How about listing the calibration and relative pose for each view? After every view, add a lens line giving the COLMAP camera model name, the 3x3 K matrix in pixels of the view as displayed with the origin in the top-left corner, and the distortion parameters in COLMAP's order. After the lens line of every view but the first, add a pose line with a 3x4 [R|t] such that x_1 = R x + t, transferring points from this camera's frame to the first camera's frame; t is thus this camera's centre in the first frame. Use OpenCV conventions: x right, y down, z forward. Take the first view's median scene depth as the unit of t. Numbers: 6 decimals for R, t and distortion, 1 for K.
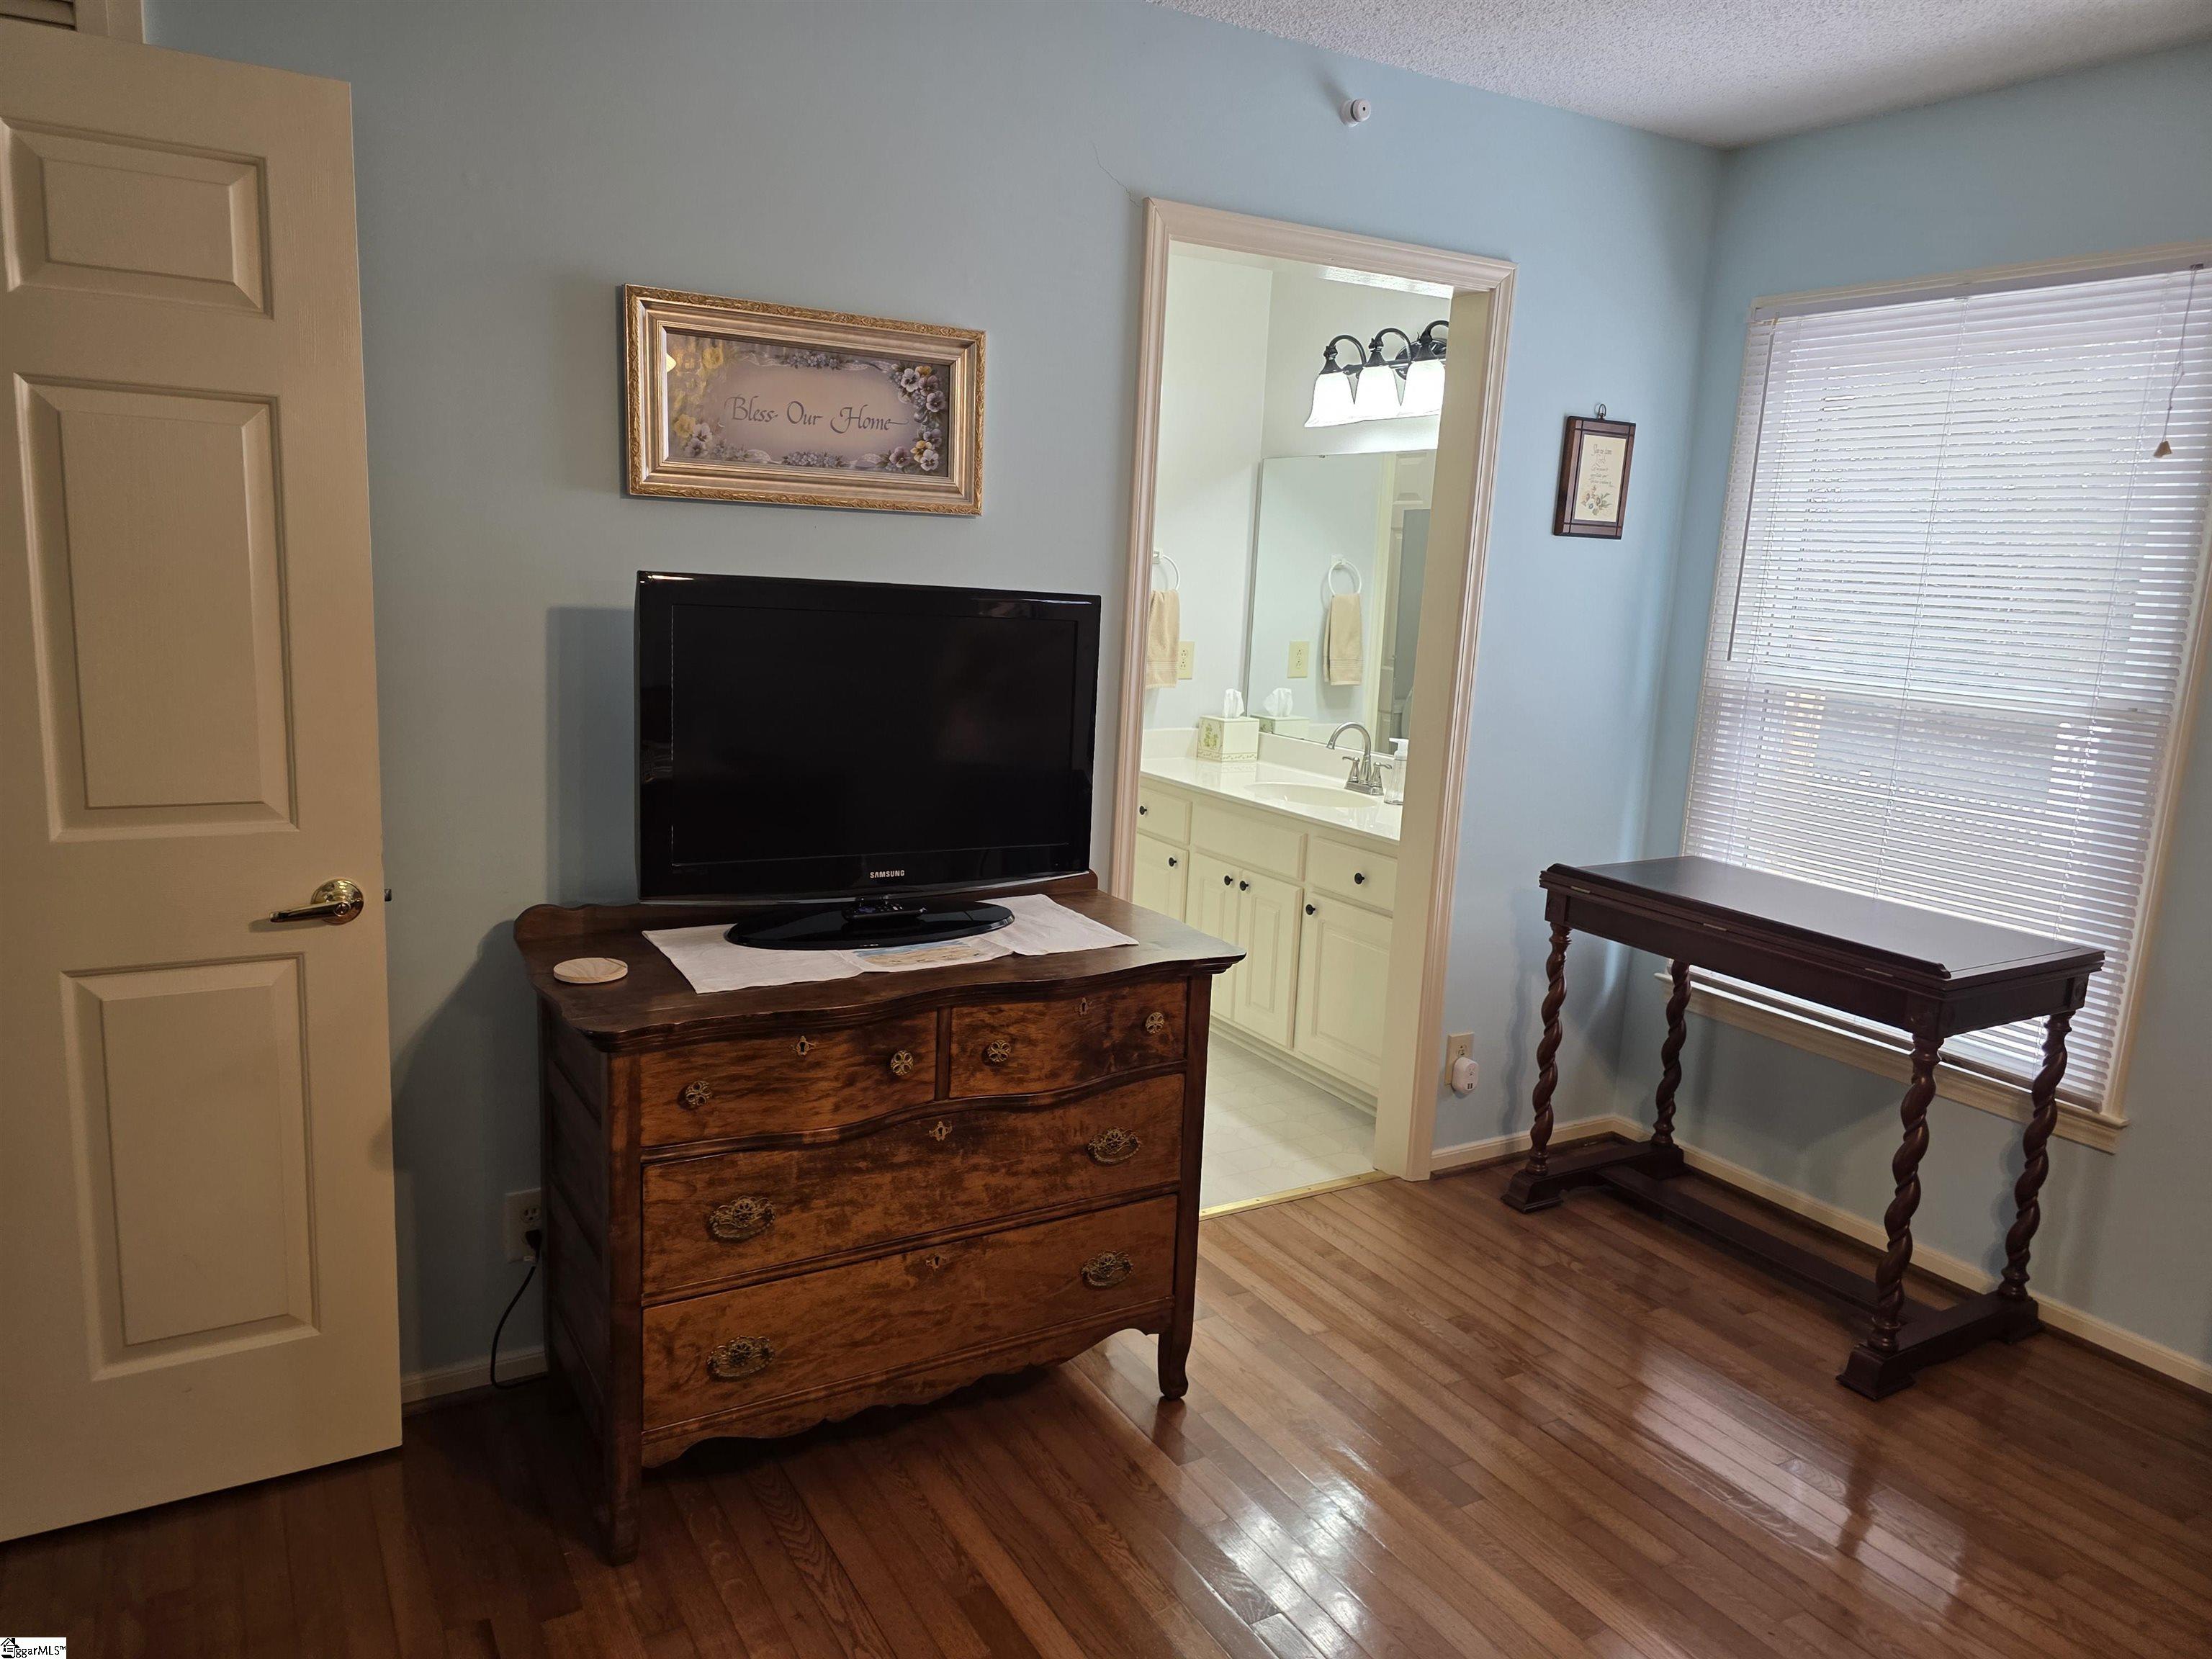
lens RADIAL K [[1509.3, 0, 1089.1], [0, 1509.3, 831.4], [0, 0, 1]] dist [0.050153, -0.000835]
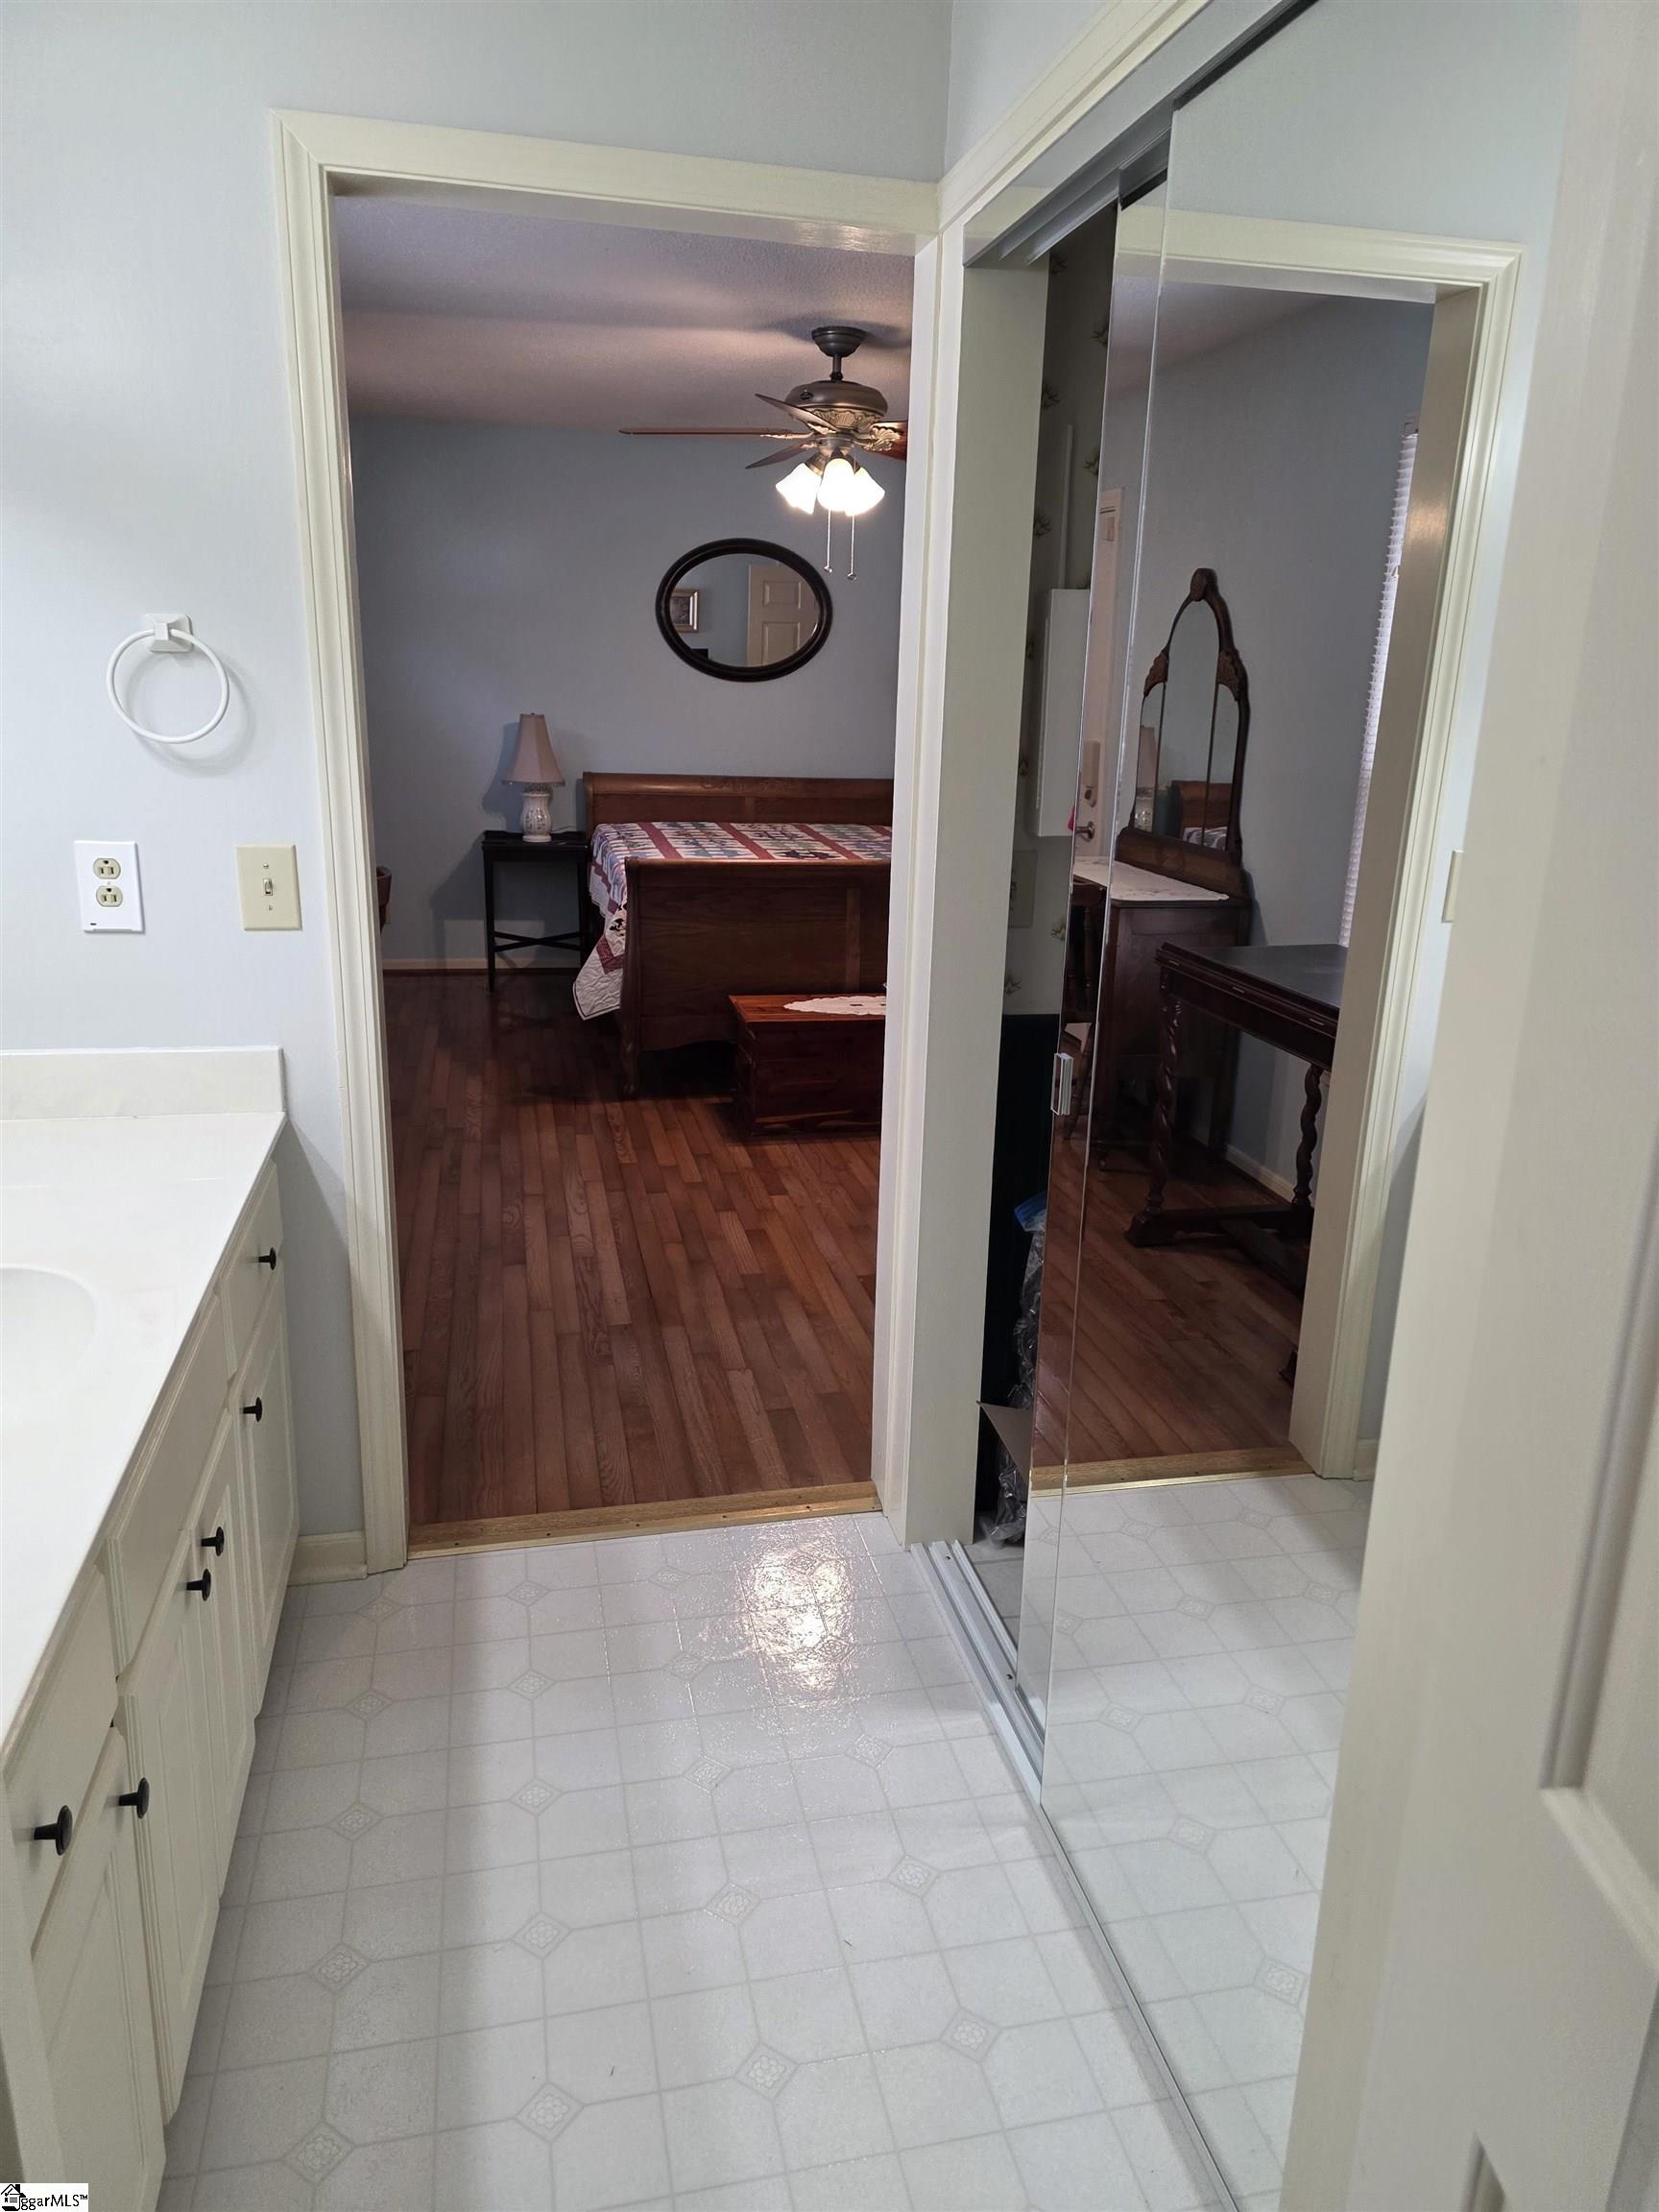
lens RADIAL K [[1509.3, 0, 830.4], [0, 1509.3, 1103.8], [0, 0, 1]] dist [0.050153, -0.000835]
pose [[-0.947632, -0.159444, 0.276715, -0.192479], [-0.015745, 0.888727, 0.458167, -0.360901], [-0.318976, 0.429817, -0.844696, 1.816426]]
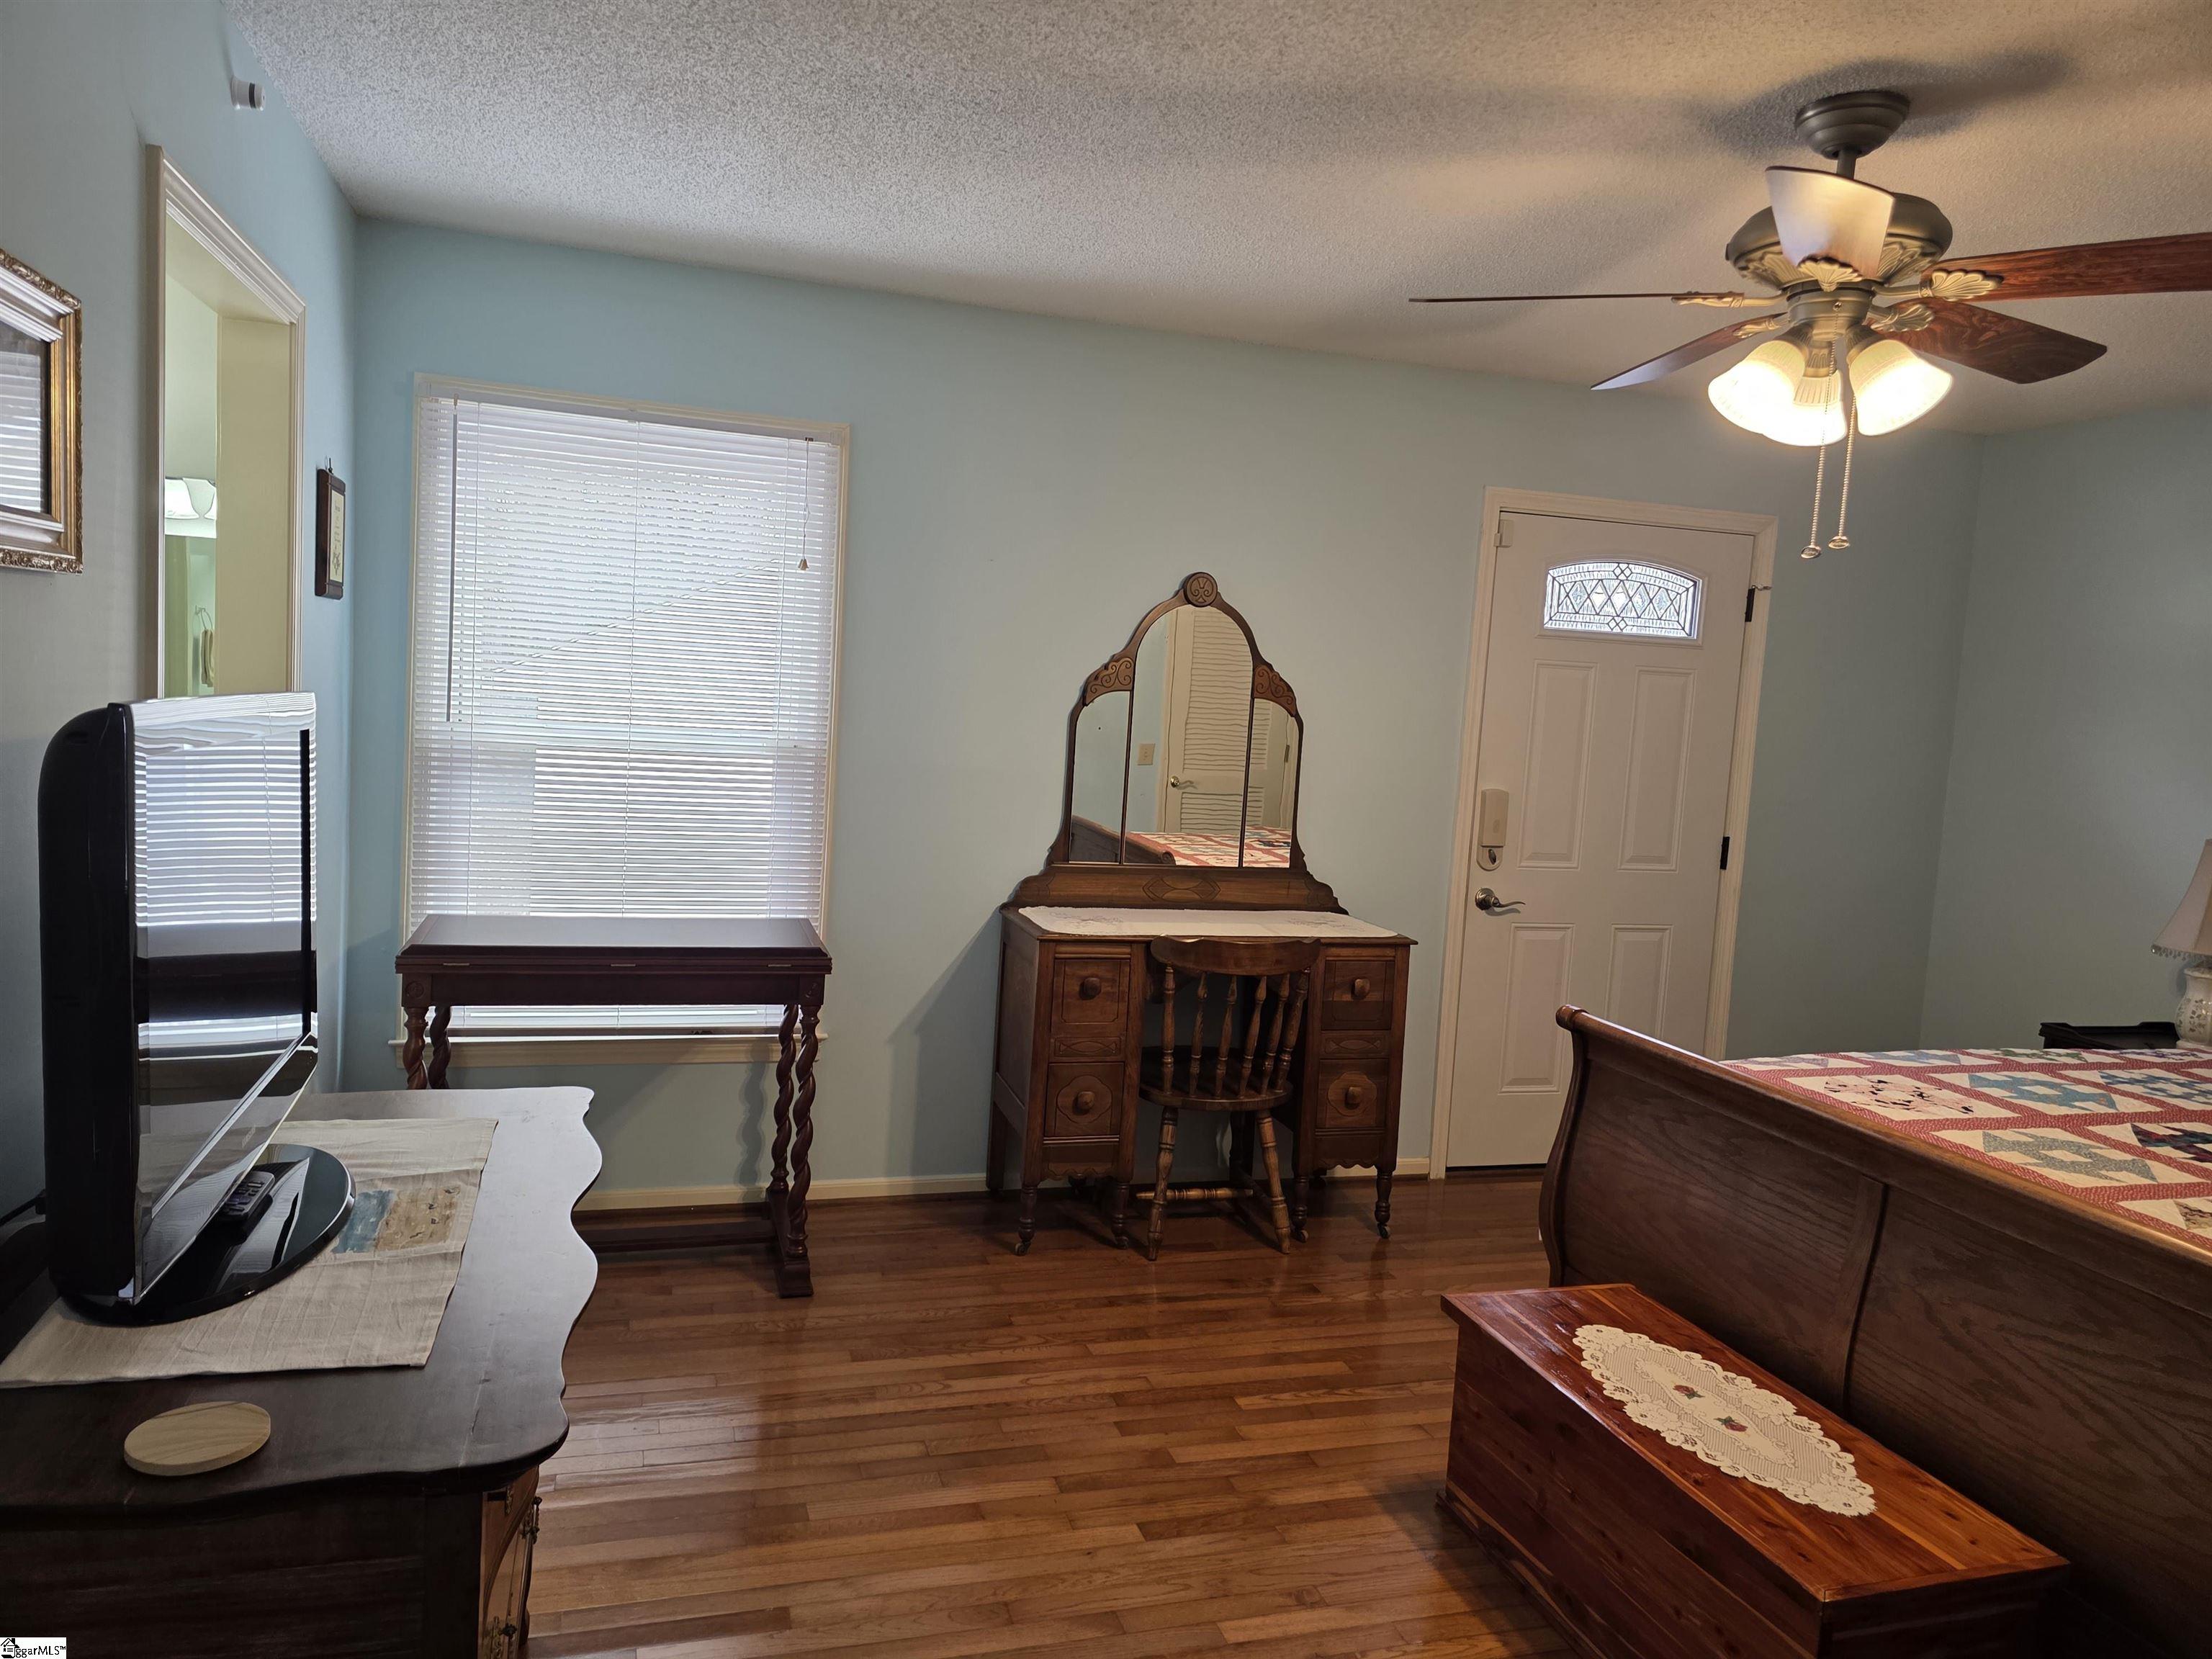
lens RADIAL K [[1509.3, 0, 1094.9], [0, 1509.3, 815.0], [0, 0, 1]] dist [0.050153, -0.000835]
pose [[0.239026, -0.120670, 0.963486, -0.566589], [0.128664, 0.987435, 0.091750, -0.104433], [-0.962451, 0.102035, 0.251549, 0.387117]]
